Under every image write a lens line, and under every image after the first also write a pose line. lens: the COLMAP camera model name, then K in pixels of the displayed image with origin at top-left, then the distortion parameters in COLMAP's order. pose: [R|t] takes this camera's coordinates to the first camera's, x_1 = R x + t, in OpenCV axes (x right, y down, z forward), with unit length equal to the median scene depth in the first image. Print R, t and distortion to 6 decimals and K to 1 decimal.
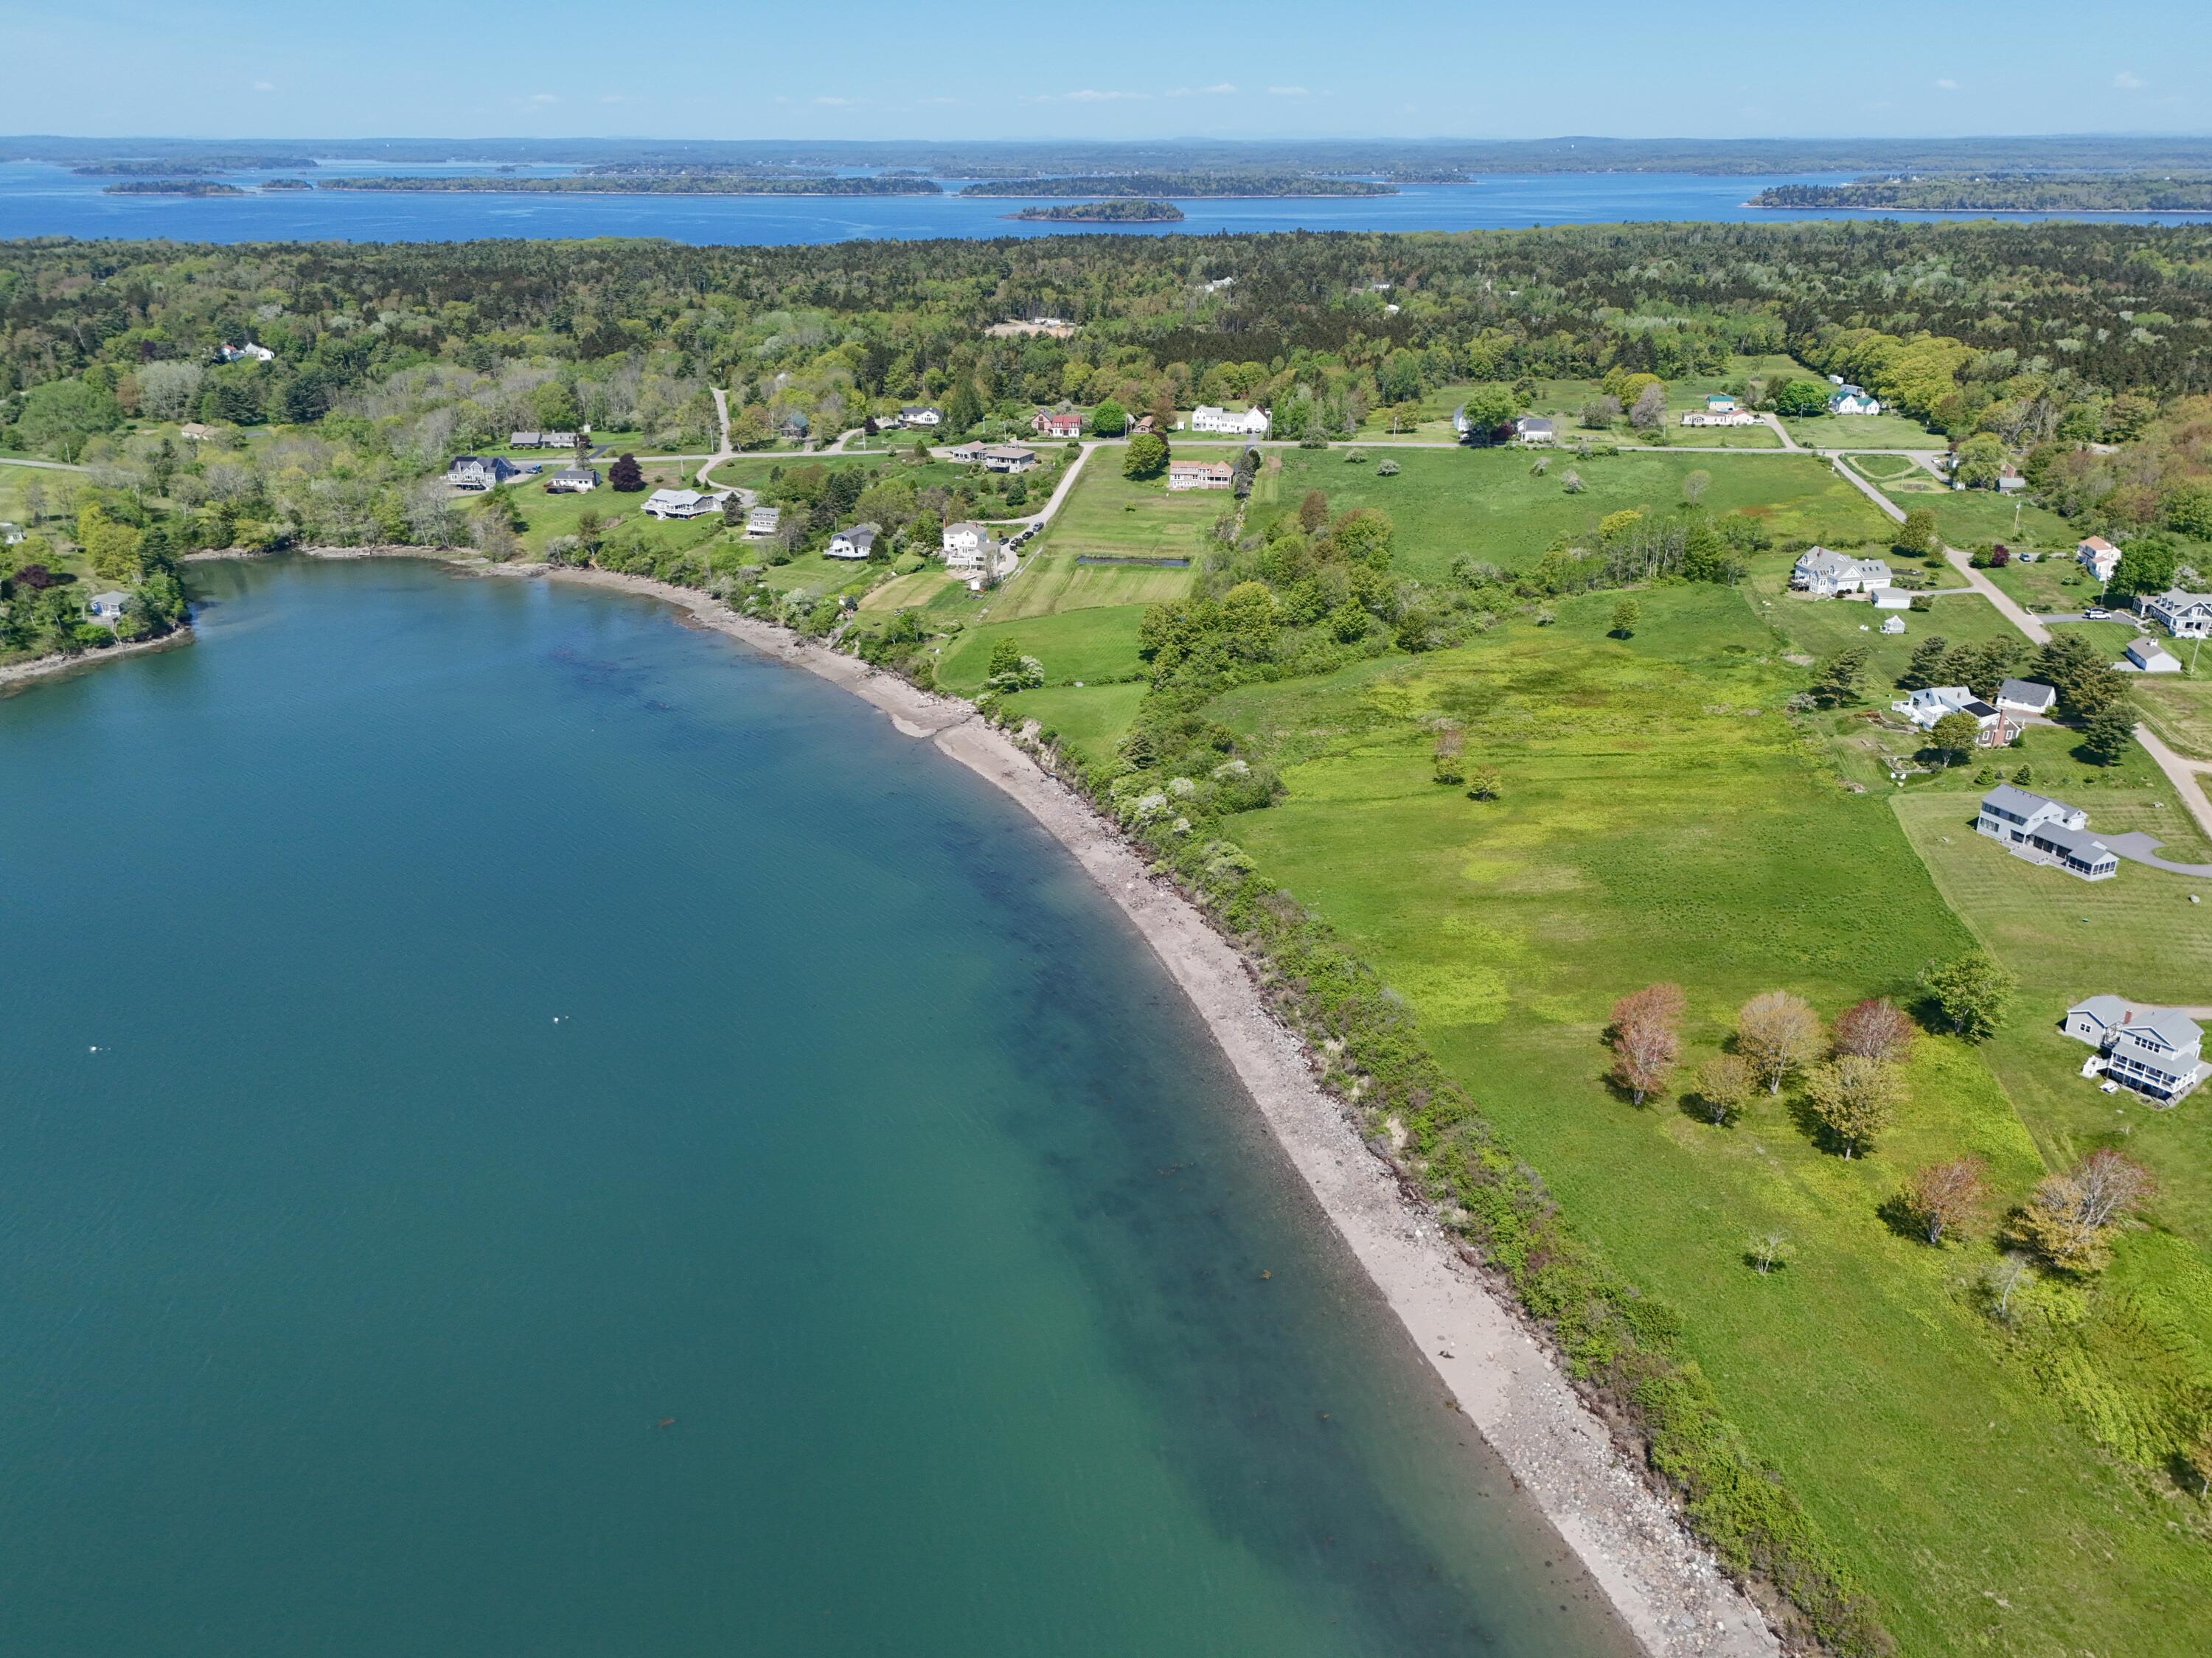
lens RADIAL K [[1651.8, 0, 1110.0], [0, 1651.8, 841.5], [0, 0, 1]] dist [0.057637, -0.055779]
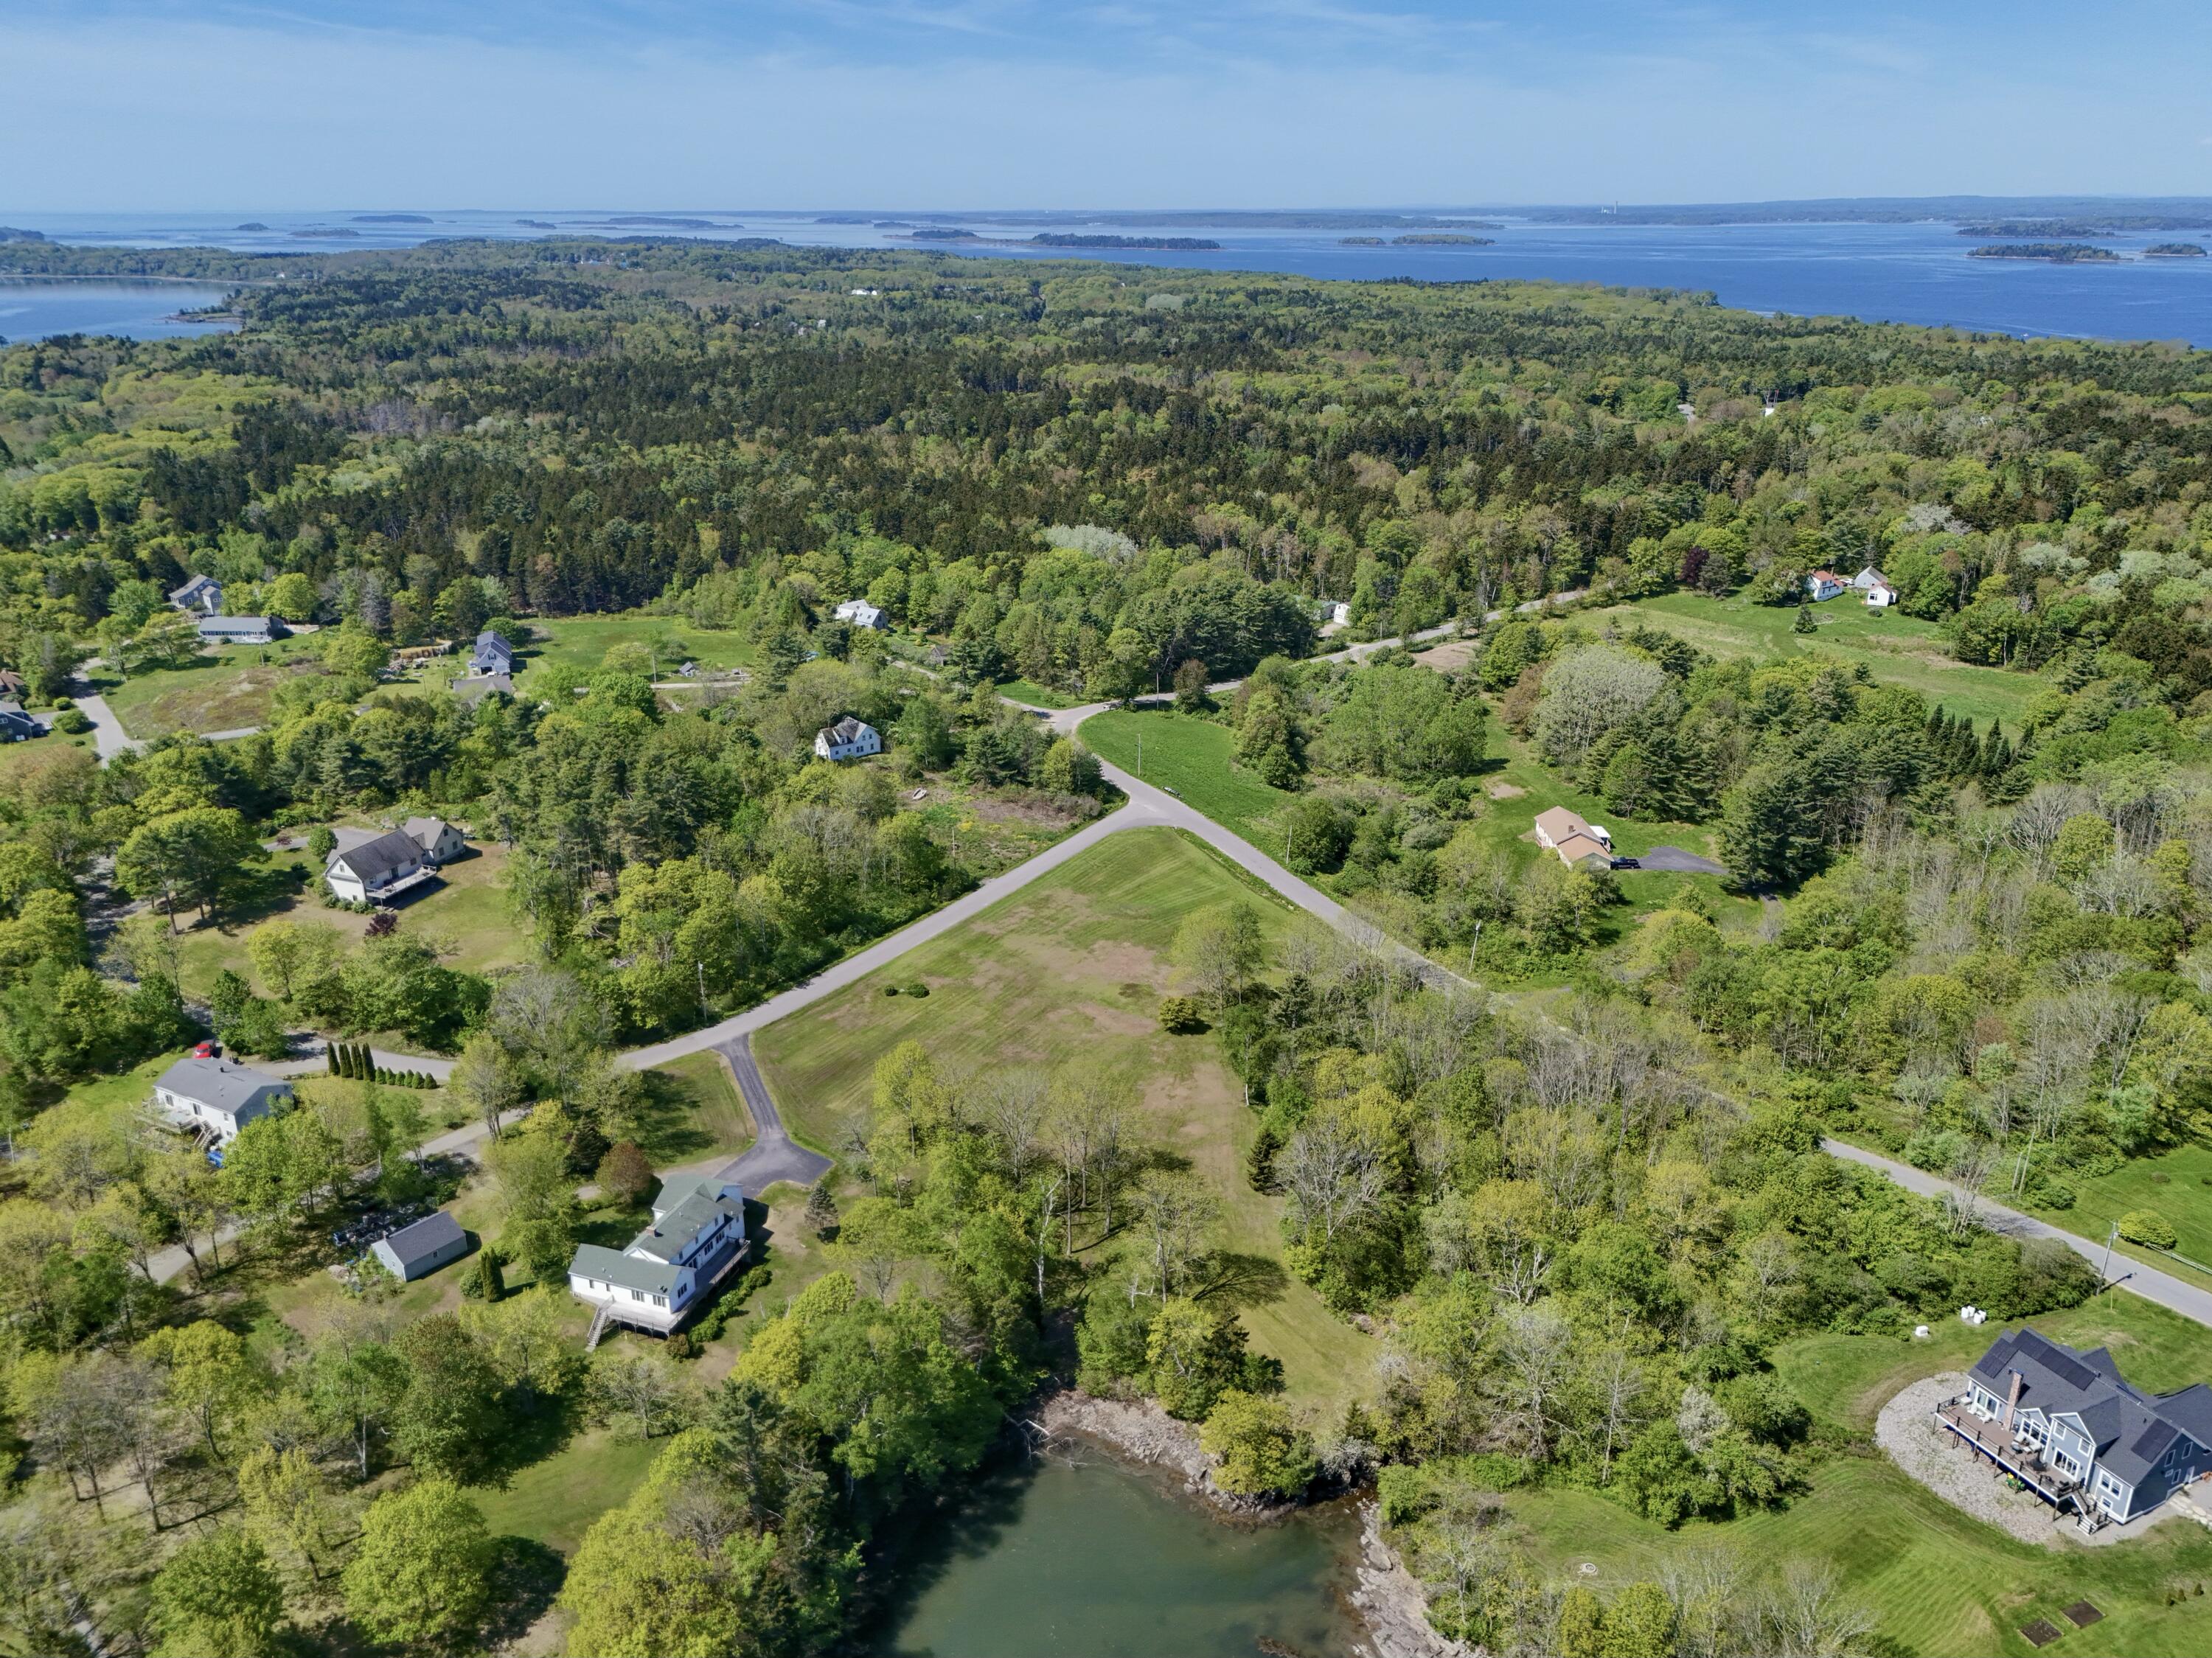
lens RADIAL K [[1651.8, 0, 1110.0], [0, 1651.8, 841.5], [0, 0, 1]] dist [0.057637, -0.055779]
pose [[0.560374, 0.292322, -0.774938, -0.286051], [-0.315441, 0.940455, 0.126656, -0.301834], [0.765819, 0.173472, 0.619217, 0.700386]]
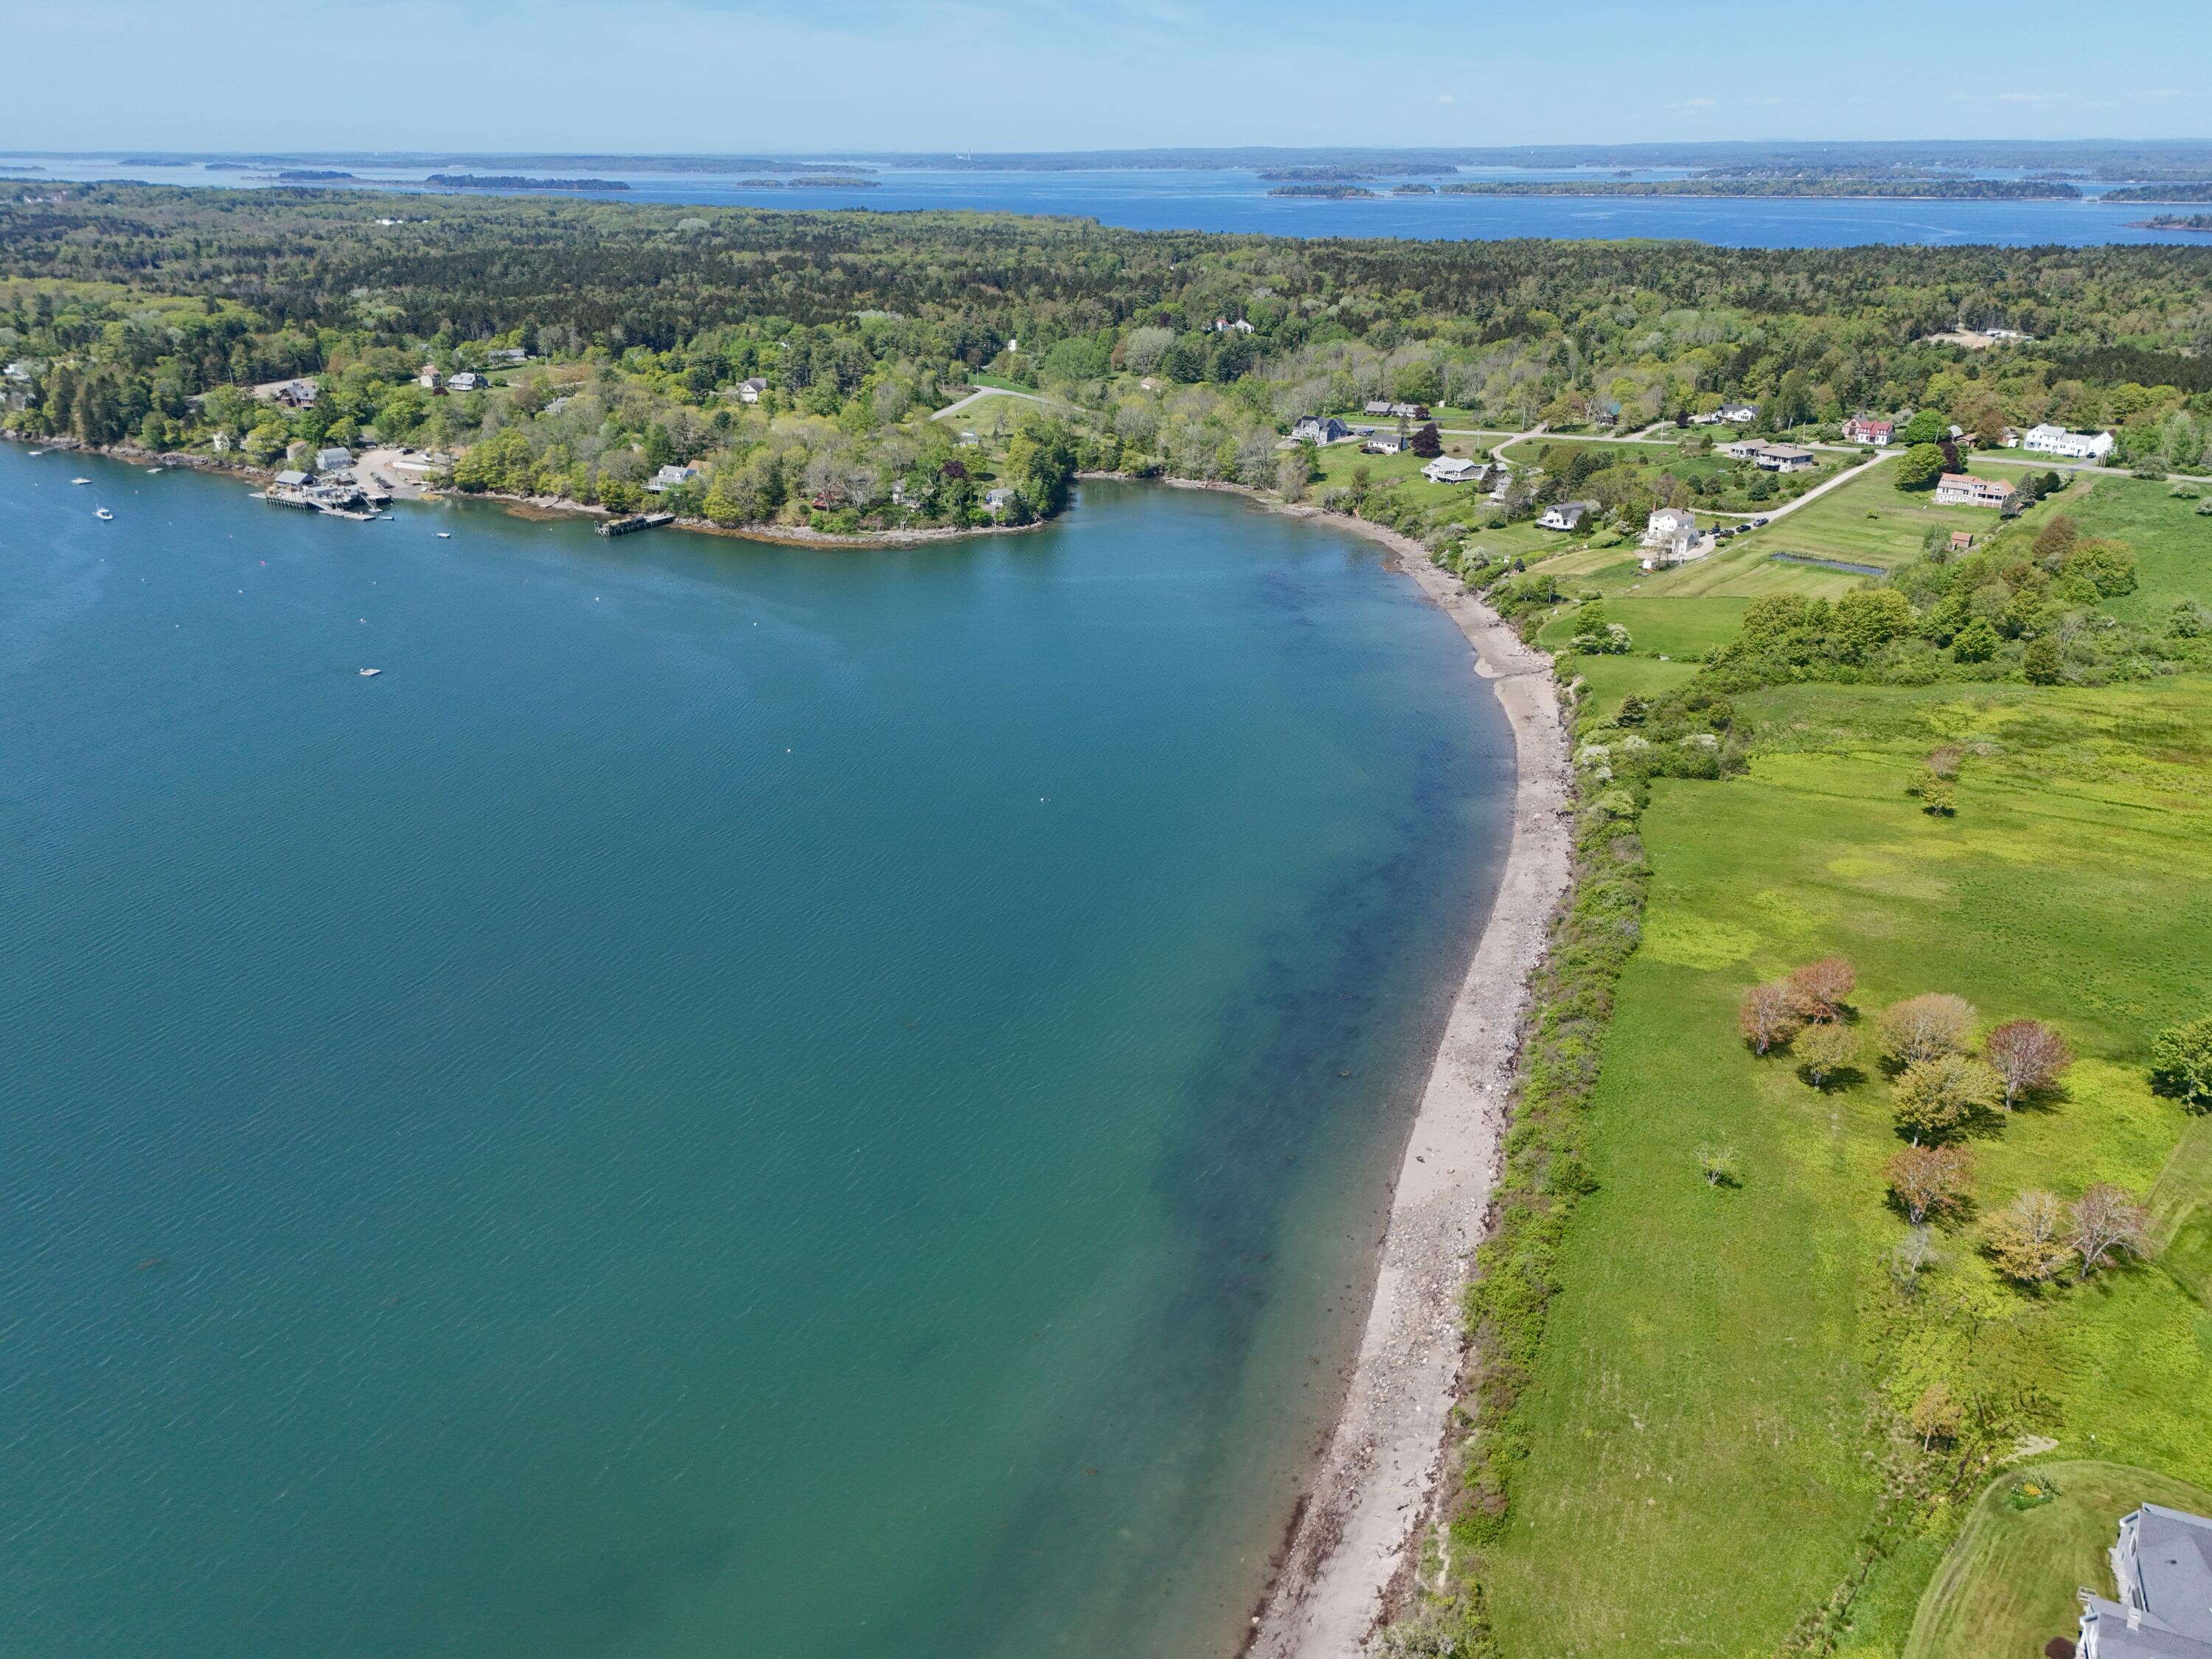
lens RADIAL K [[1646.5, 0, 1106.0], [0, 1646.5, 829.5], [0, 0, 1]] dist [0.054930, -0.061630]
pose [[0.815695, 0.215938, -0.536668, 0.190588], [-0.219590, 0.973861, 0.058090, 0.018216], [0.535184, 0.070463, 0.841791, -0.044509]]
